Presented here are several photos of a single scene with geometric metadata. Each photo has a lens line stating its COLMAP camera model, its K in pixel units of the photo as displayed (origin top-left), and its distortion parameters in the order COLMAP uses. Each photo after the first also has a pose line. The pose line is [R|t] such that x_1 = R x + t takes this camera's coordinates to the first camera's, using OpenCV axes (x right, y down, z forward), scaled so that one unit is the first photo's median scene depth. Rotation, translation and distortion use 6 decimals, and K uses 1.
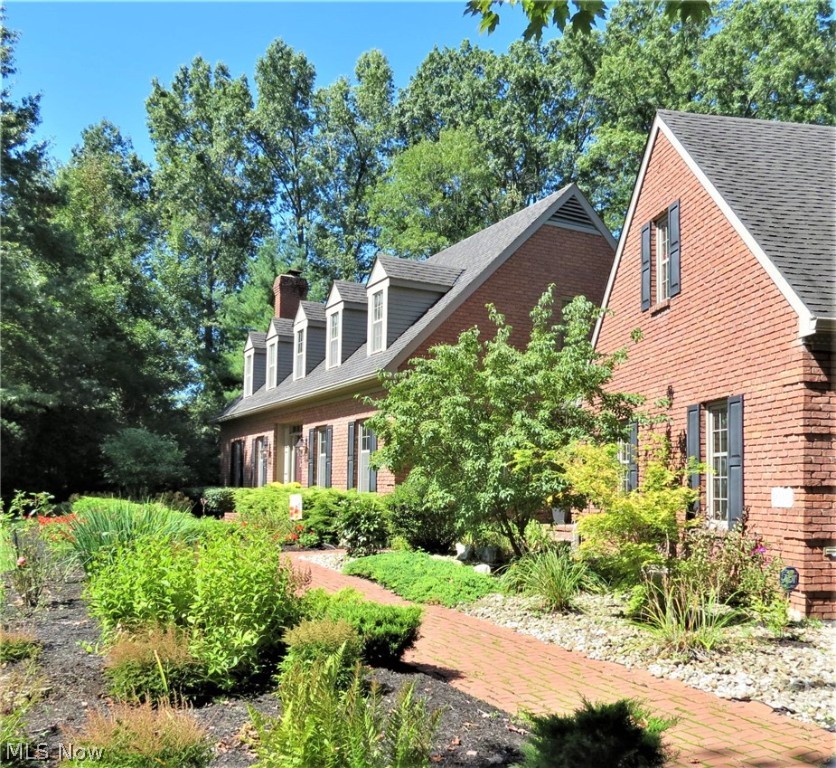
lens RADIAL K [[861.3, 0, 443.5], [0, 861.3, 447.6], [0, 0, 1]] dist [-0.026817, 0.000000]
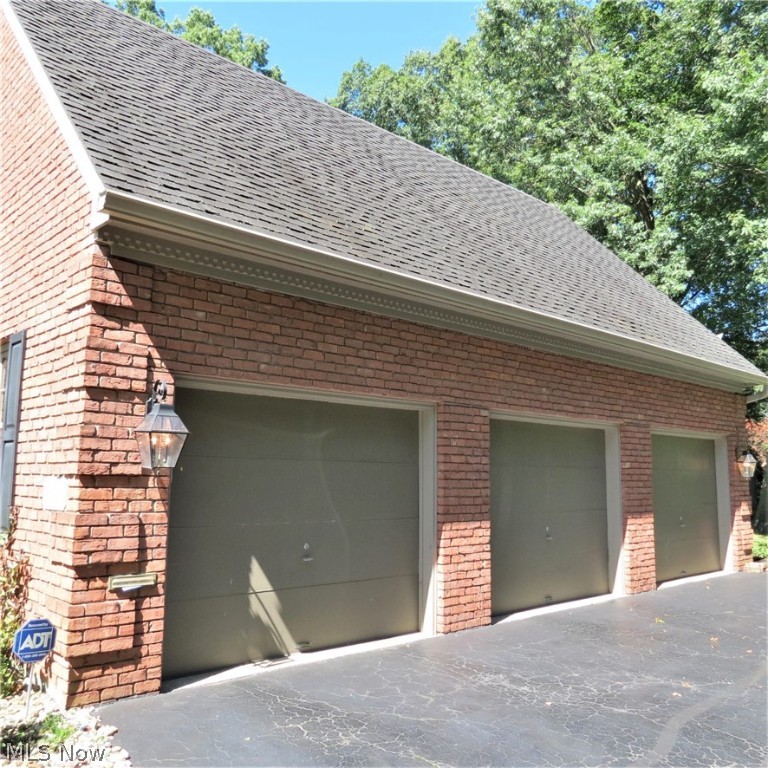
lens RADIAL K [[725.9, 0, 384.2], [0, 725.9, 383.9], [0, 0, 1]] dist [-0.029533, 0.000000]
pose [[0.831906, 0.072979, 0.550097, 0.315485], [-0.029697, 0.995749, -0.087191, 0.019565], [-0.554122, 0.056198, 0.830536, 0.462177]]
